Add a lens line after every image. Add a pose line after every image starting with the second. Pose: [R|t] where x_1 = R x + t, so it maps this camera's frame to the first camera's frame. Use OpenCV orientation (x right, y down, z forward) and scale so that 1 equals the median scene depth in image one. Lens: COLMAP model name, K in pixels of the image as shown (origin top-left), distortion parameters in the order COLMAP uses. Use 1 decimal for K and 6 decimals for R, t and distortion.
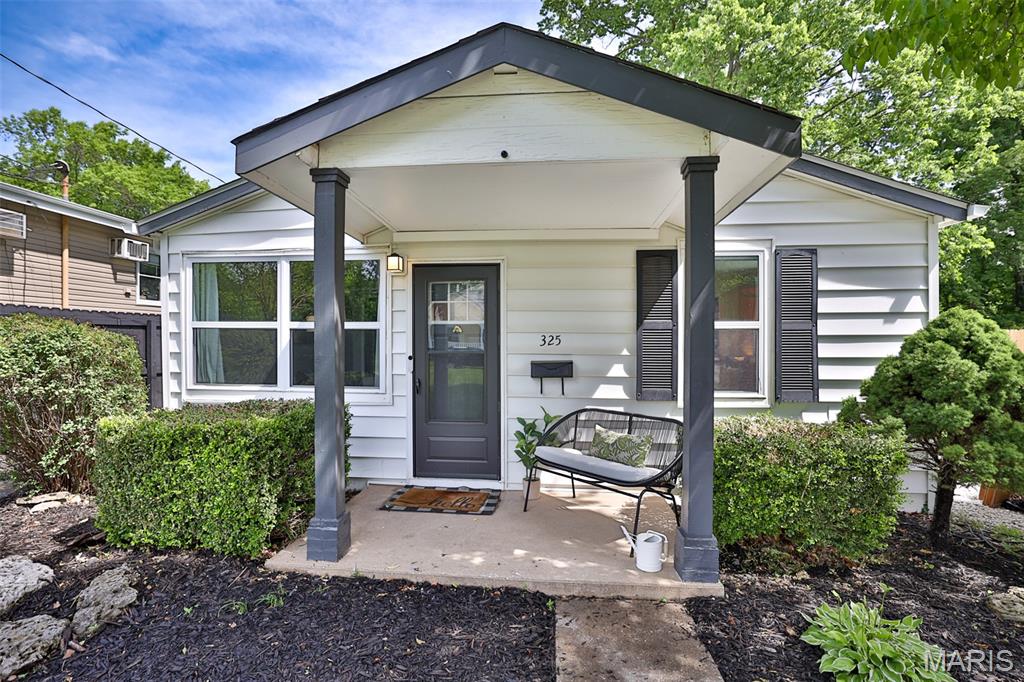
lens RADIAL K [[481.4, 0, 516.4], [0, 481.4, 339.8], [0, 0, 1]] dist [-0.047467, 0.018655]
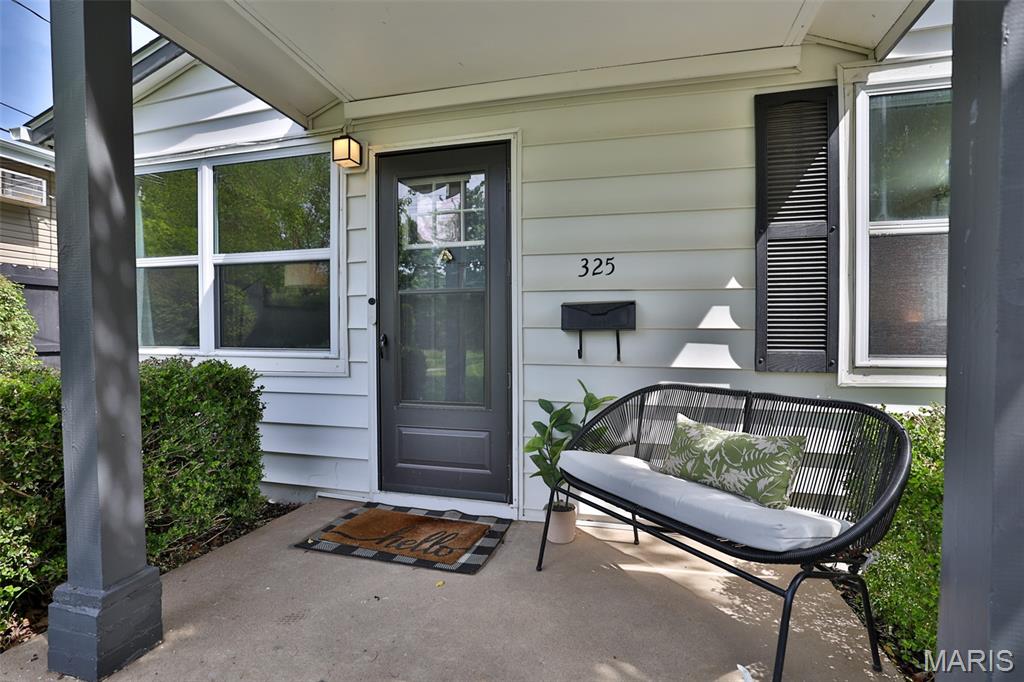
lens RADIAL K [[481.4, 0, 516.4], [0, 481.4, 339.8], [0, 0, 1]] dist [-0.047467, 0.018655]
pose [[0.985391, -0.000068, -0.170306, 0.074852], [0.001449, 0.999967, 0.007982, 0.084733], [0.170300, -0.008112, 0.985359, 0.419241]]
